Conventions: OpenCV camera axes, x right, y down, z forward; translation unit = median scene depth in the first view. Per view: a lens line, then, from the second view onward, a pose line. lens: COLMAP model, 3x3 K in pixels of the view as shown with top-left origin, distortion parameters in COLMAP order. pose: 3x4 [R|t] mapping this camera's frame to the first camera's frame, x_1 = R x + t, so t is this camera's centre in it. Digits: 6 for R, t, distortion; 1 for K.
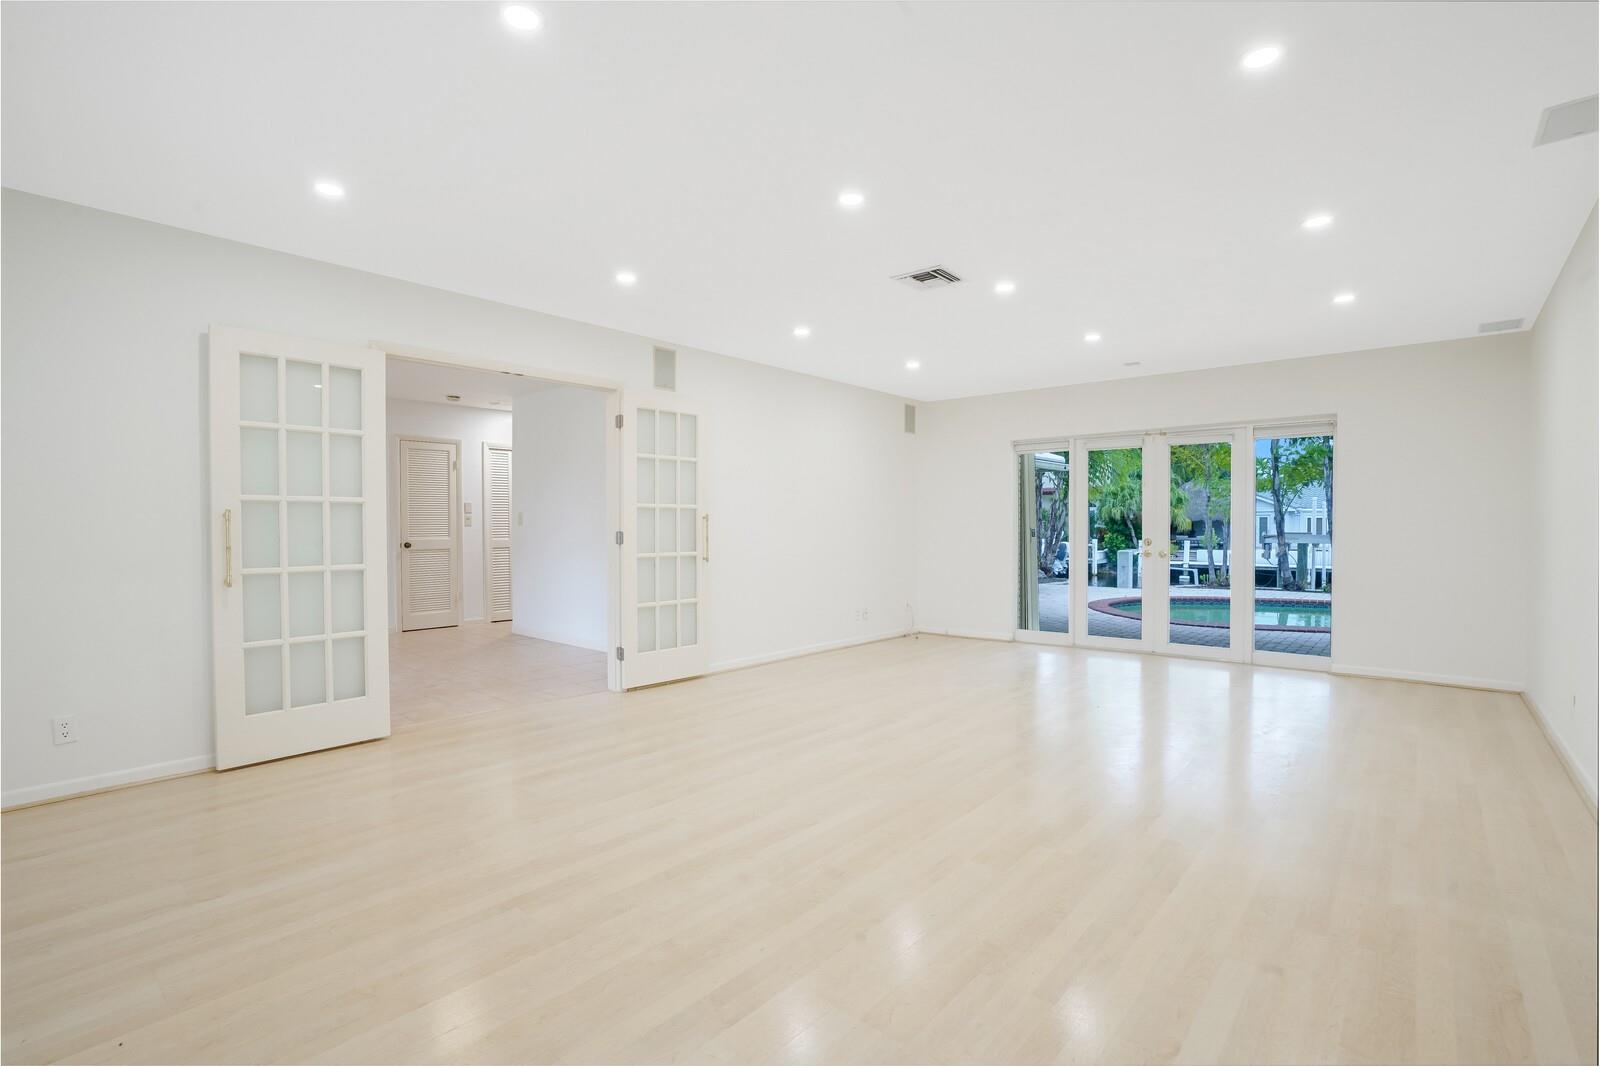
lens RADIAL K [[742.0, 0, 788.1], [0, 742.0, 535.6], [0, 0, 1]] dist [-0.060859, 0.024177]
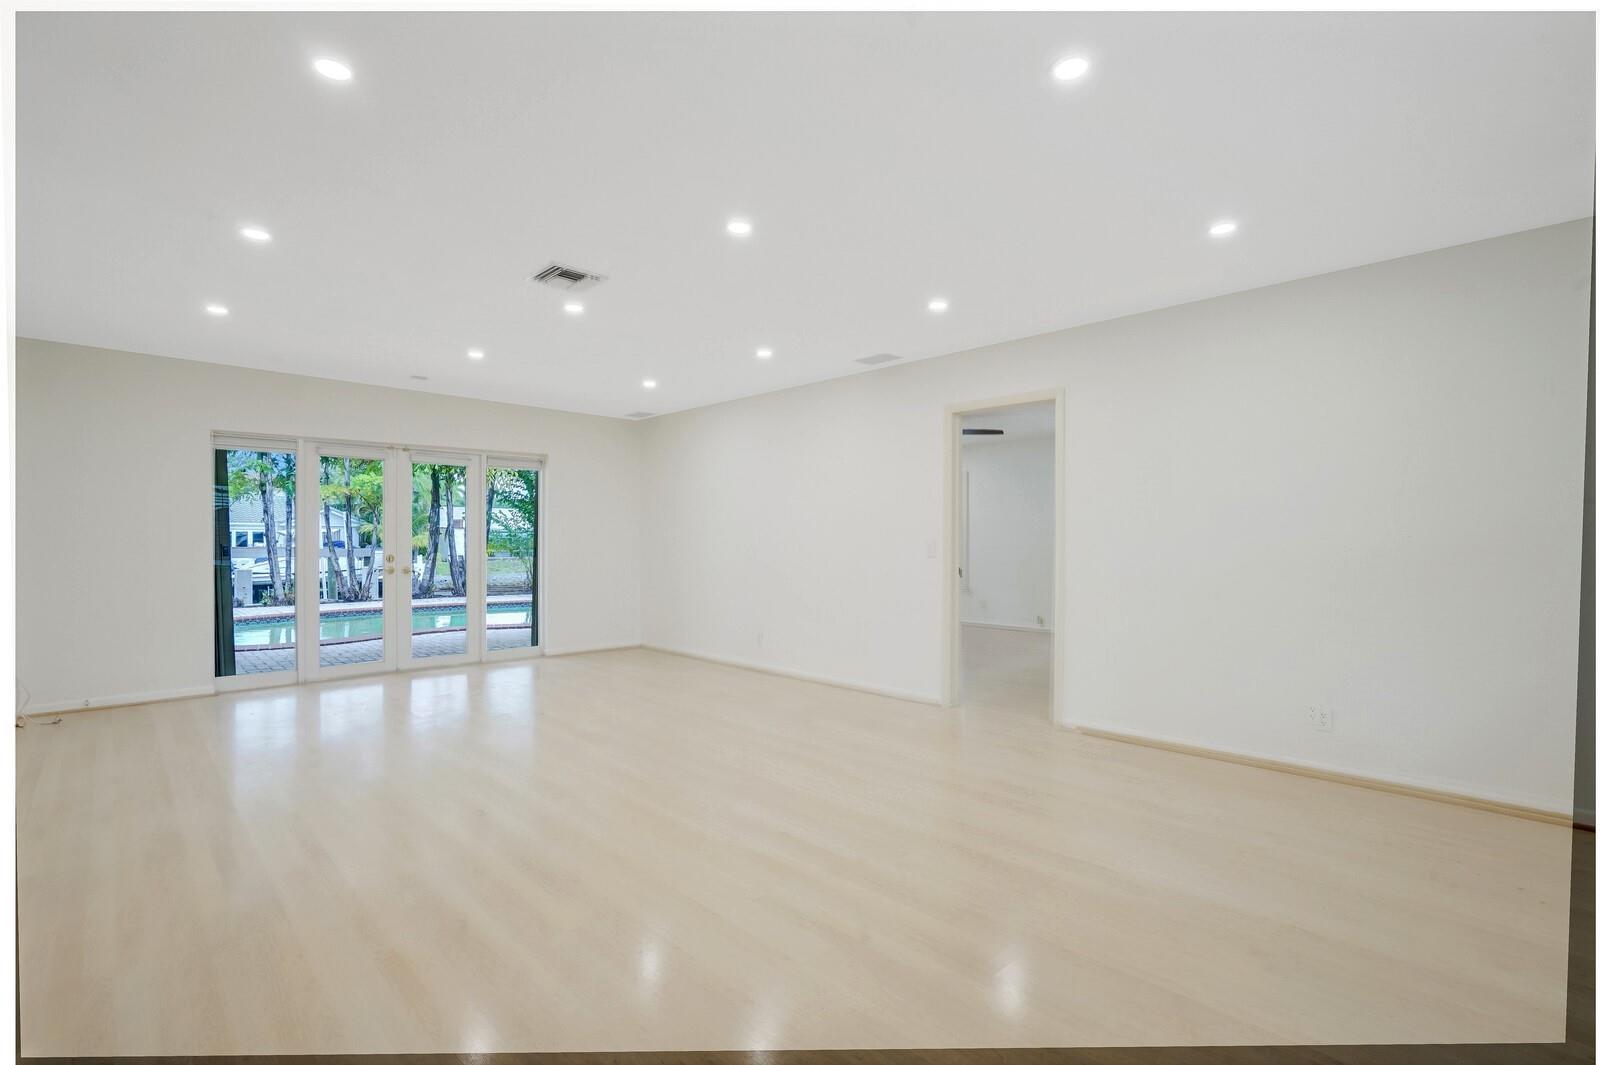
lens RADIAL K [[742.0, 0, 788.1], [0, 742.0, 535.1], [0, 0, 1]] dist [-0.060859, 0.024177]
pose [[0.070652, 0.007200, 0.997475, -0.687224], [0.012746, 0.999886, -0.008121, -0.010906], [-0.997420, 0.013288, 0.070553, 0.625241]]
